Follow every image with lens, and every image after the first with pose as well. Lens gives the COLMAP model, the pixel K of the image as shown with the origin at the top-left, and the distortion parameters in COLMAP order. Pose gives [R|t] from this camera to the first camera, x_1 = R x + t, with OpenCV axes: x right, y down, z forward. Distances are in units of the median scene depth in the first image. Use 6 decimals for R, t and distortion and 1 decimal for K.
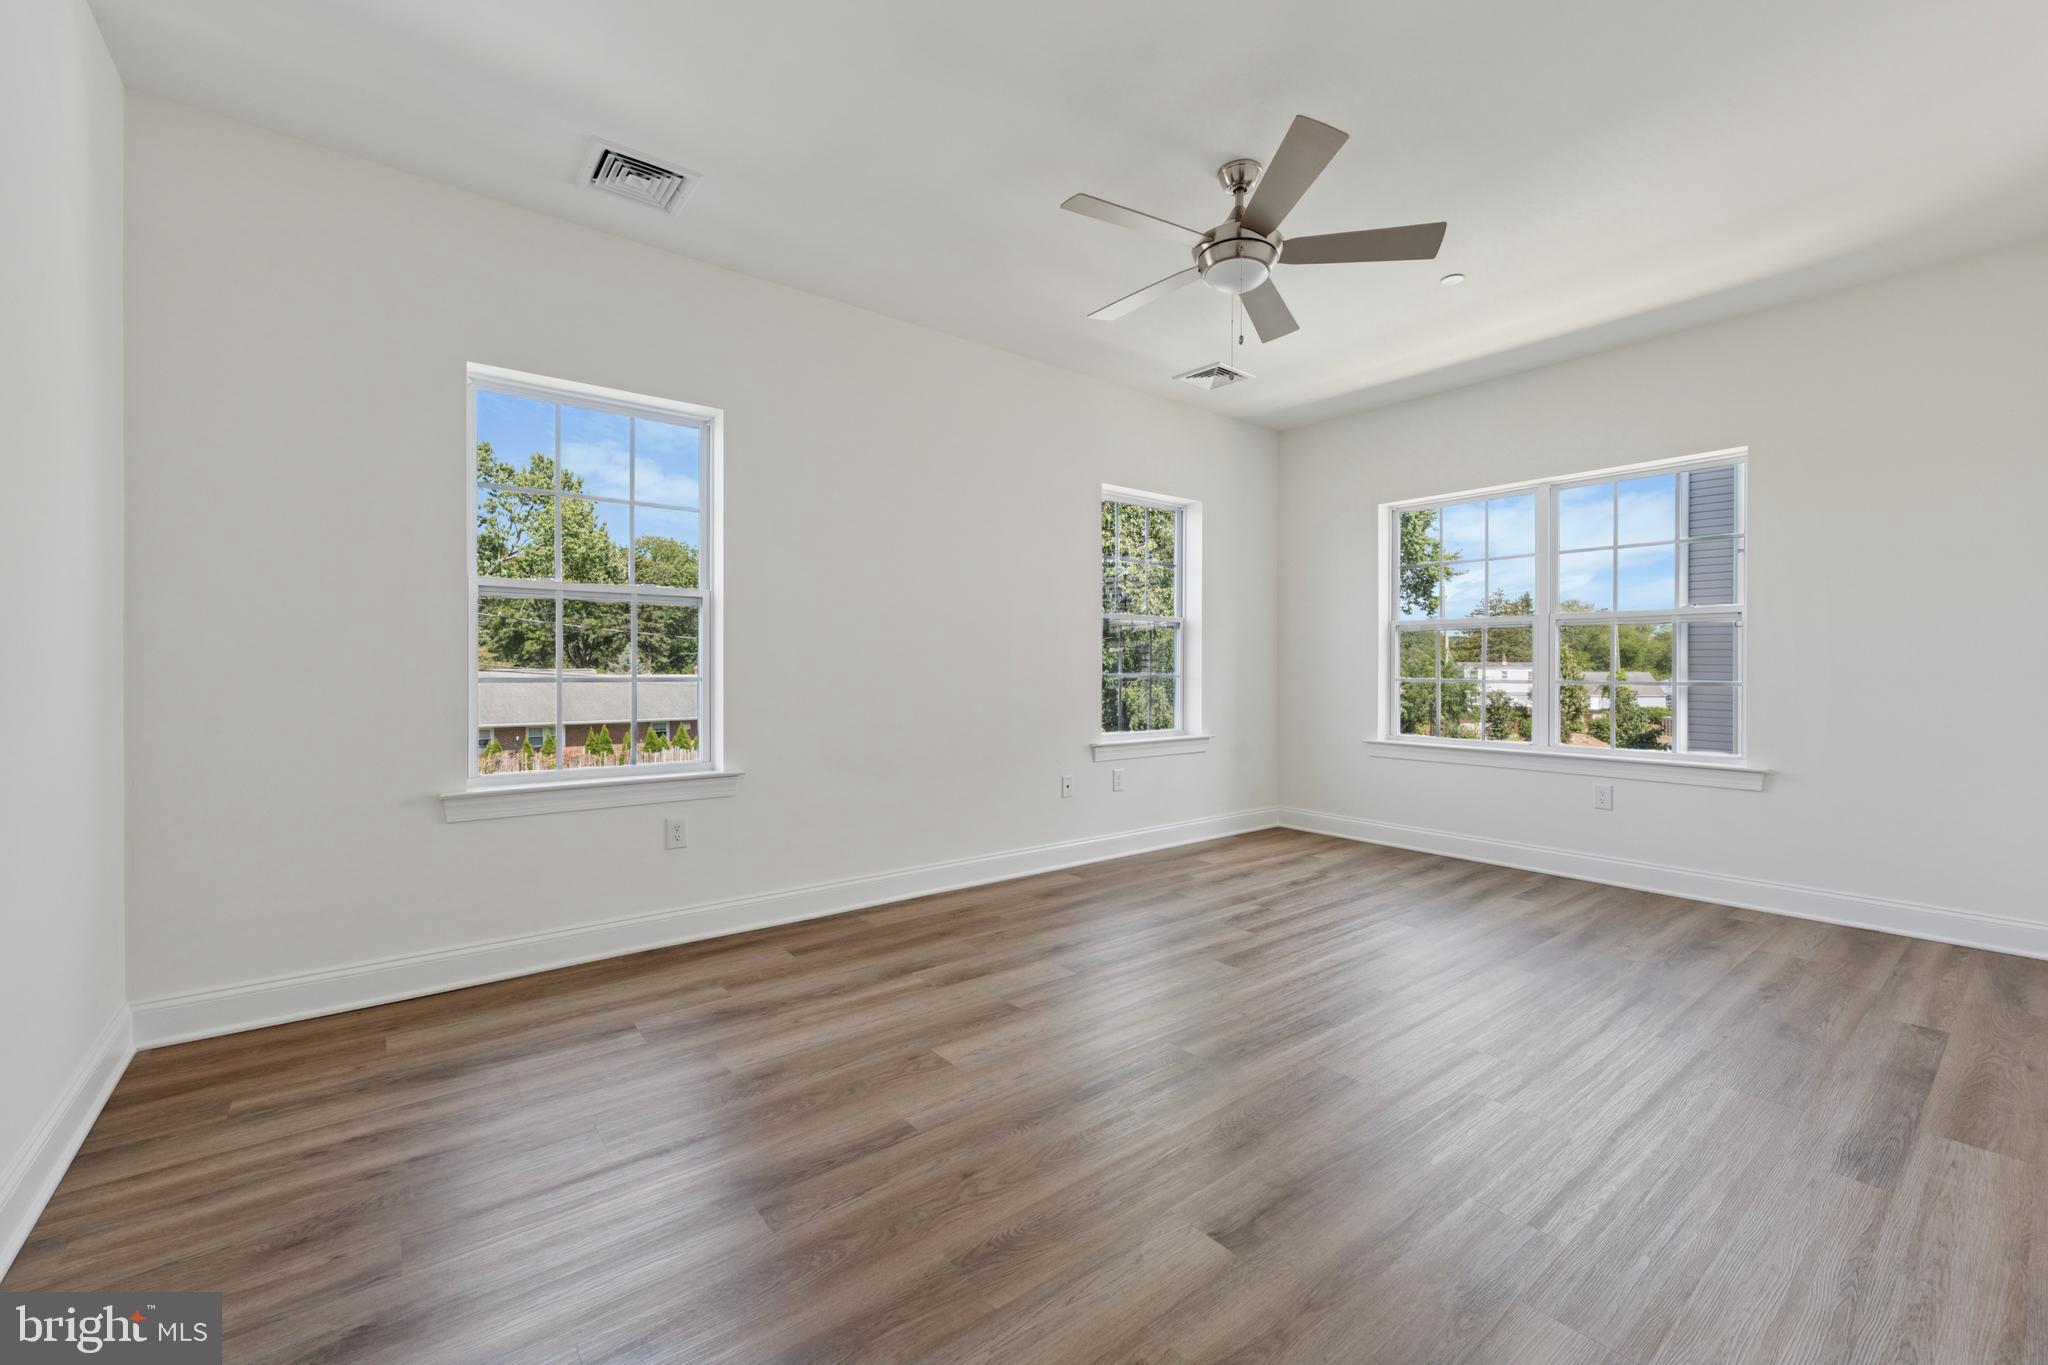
lens RADIAL K [[832.9, 0, 1023.1], [0, 832.9, 672.0], [0, 0, 1]] dist [-0.000010, -0.000122]
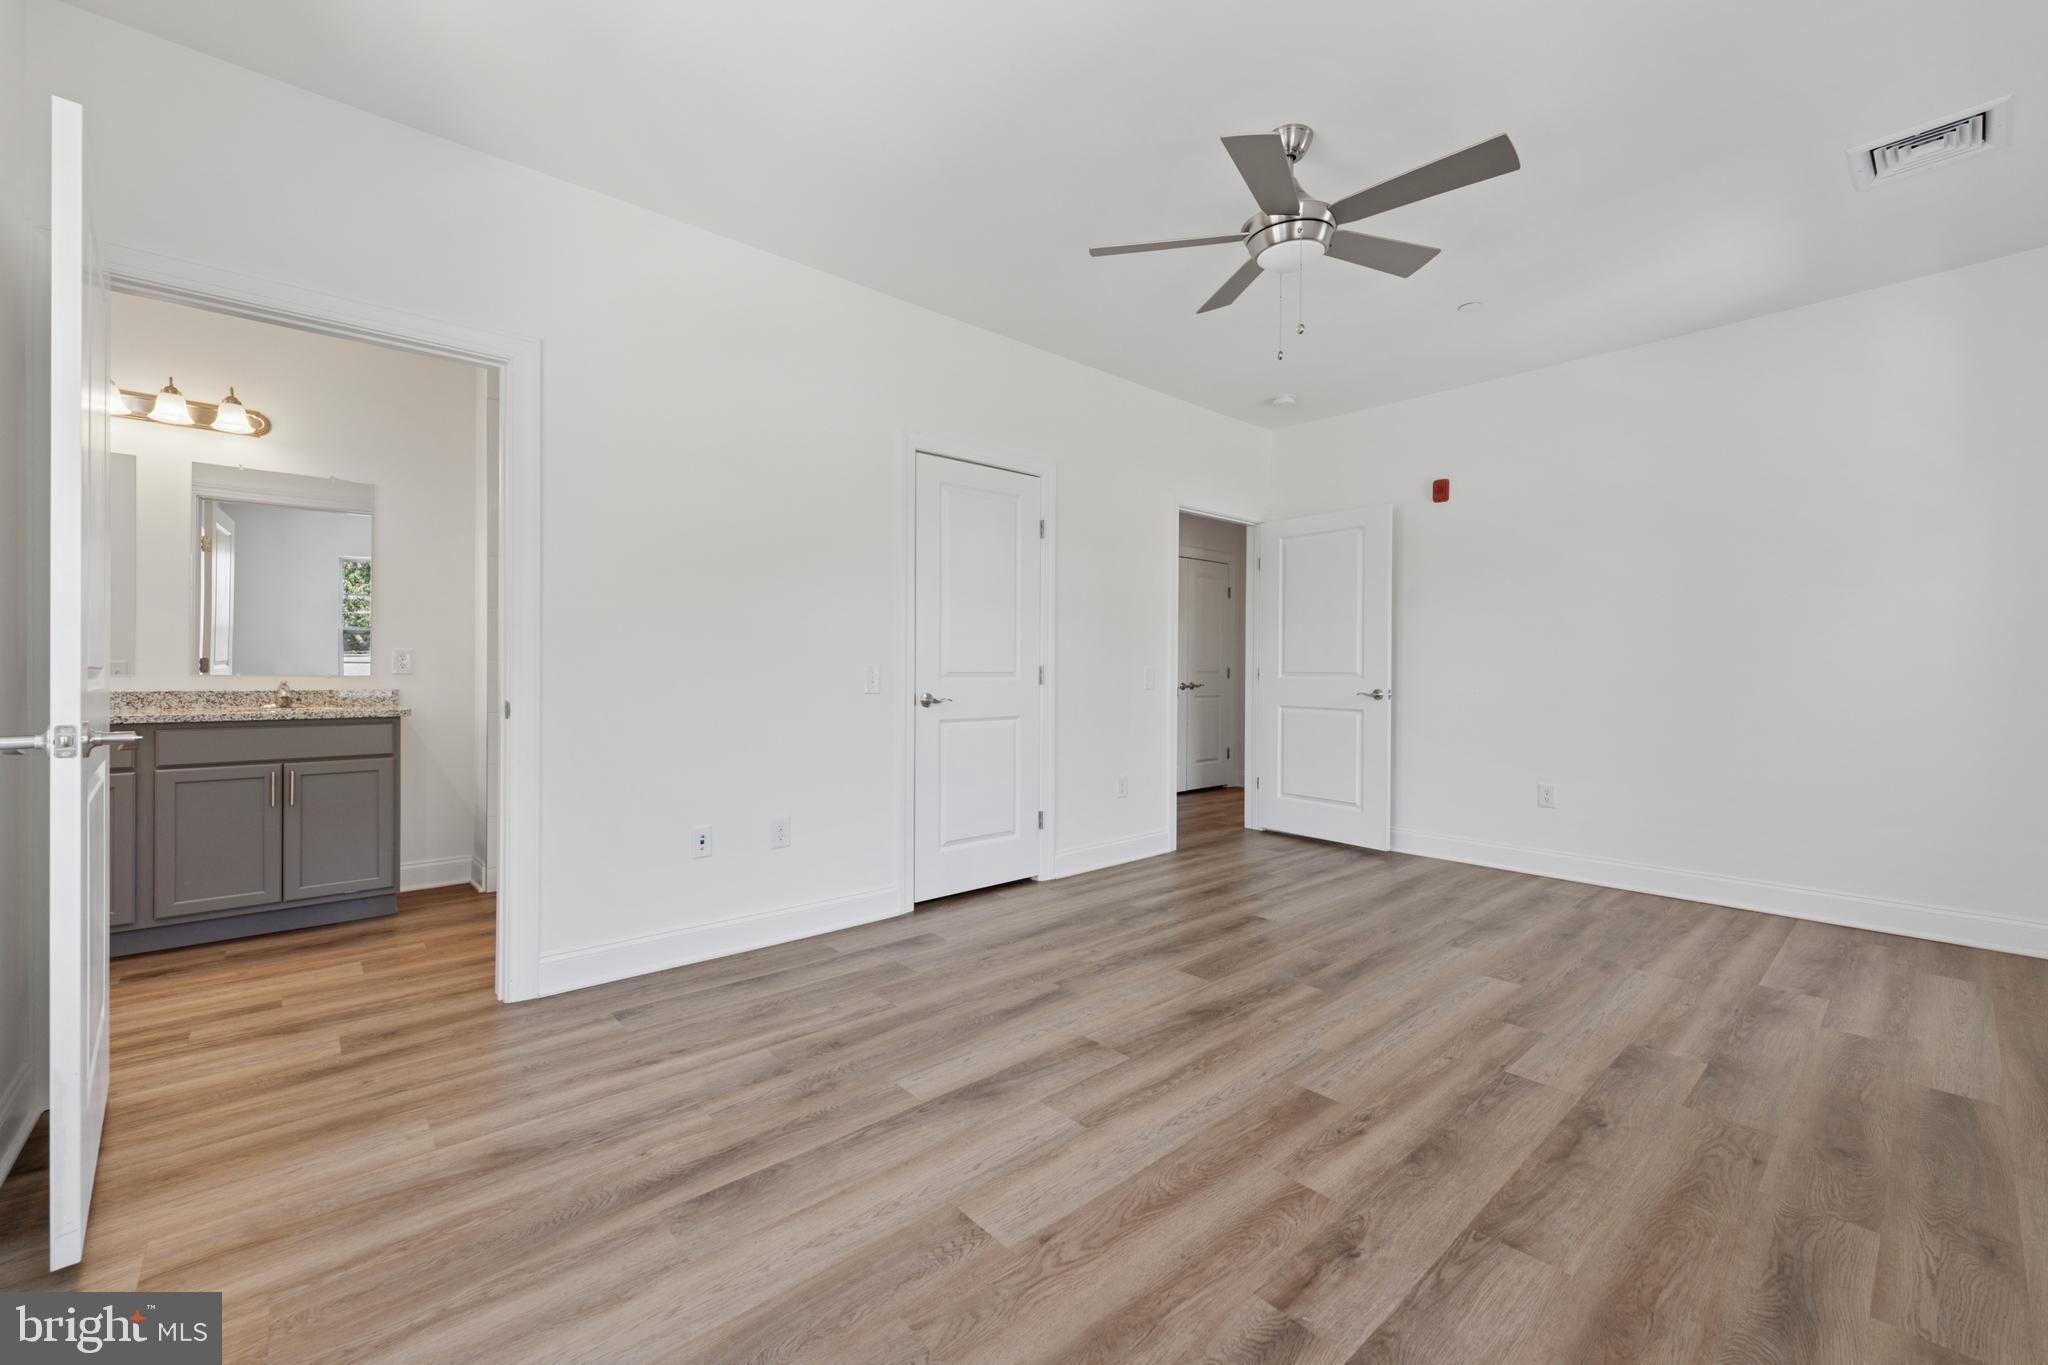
lens RADIAL K [[832.9, 0, 1024.1], [0, 832.9, 671.1], [0, 0, 1]] dist [-0.000010, -0.000122]
pose [[-0.998031, -0.005370, -0.062485, 0.575479], [-0.006246, 0.999885, 0.013825, -0.012297], [0.062404, 0.014188, -0.997950, 1.802310]]
